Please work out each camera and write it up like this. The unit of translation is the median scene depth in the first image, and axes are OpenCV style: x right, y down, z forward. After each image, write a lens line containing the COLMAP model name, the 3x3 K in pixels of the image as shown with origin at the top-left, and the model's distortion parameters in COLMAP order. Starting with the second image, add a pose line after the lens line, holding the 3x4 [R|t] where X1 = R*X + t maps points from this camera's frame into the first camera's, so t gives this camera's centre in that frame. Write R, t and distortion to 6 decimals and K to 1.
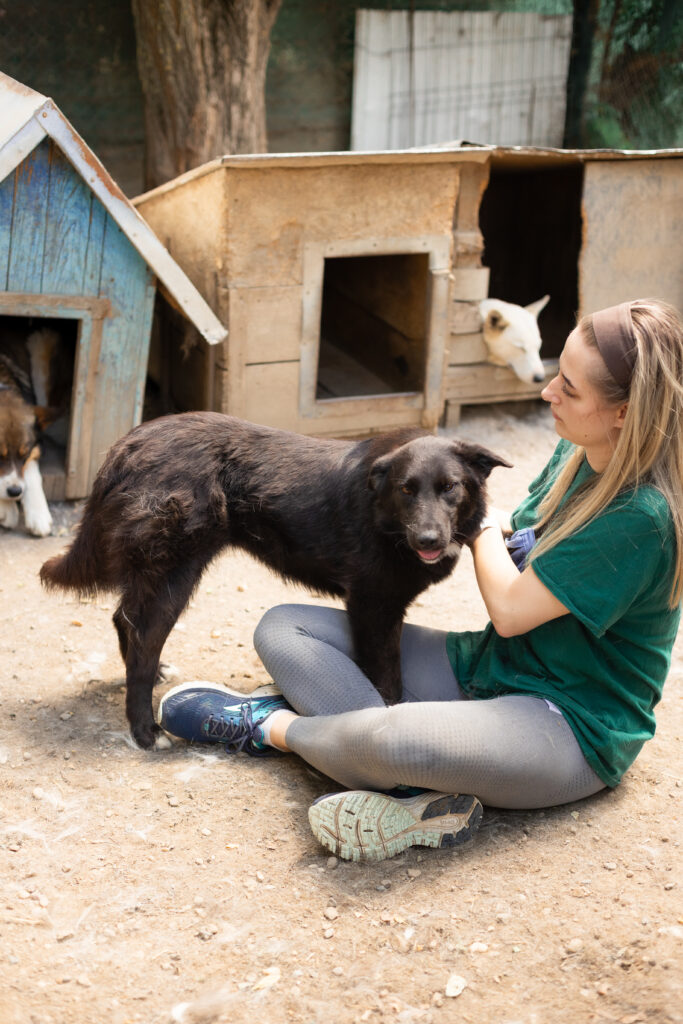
lens RADIAL K [[1467.5, 0, 341.5], [0, 1467.5, 512.0], [0, 0, 1]] dist [-0.015133, -0.054147]
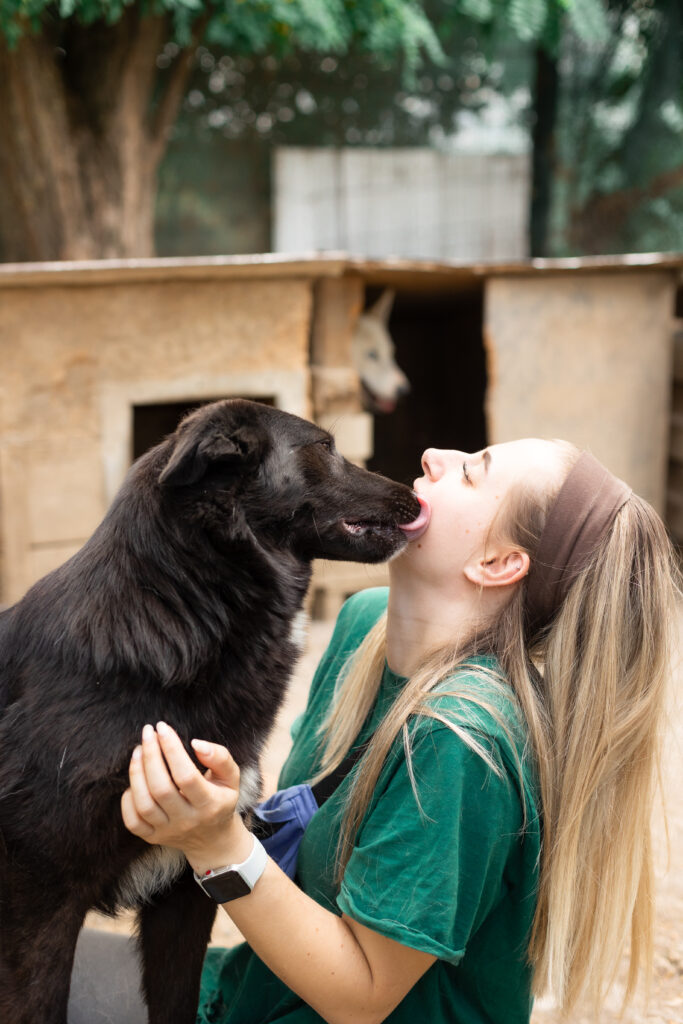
lens RADIAL K [[1478.9, 0, 341.5], [0, 1478.9, 512.0], [0, 0, 1]] dist [-0.193791, -0.012931]
pose [[0.999171, -0.025344, -0.031854, 0.086624], [0.020877, 0.990833, -0.133473, -0.011098], [0.034945, 0.132697, 0.990540, 0.191650]]
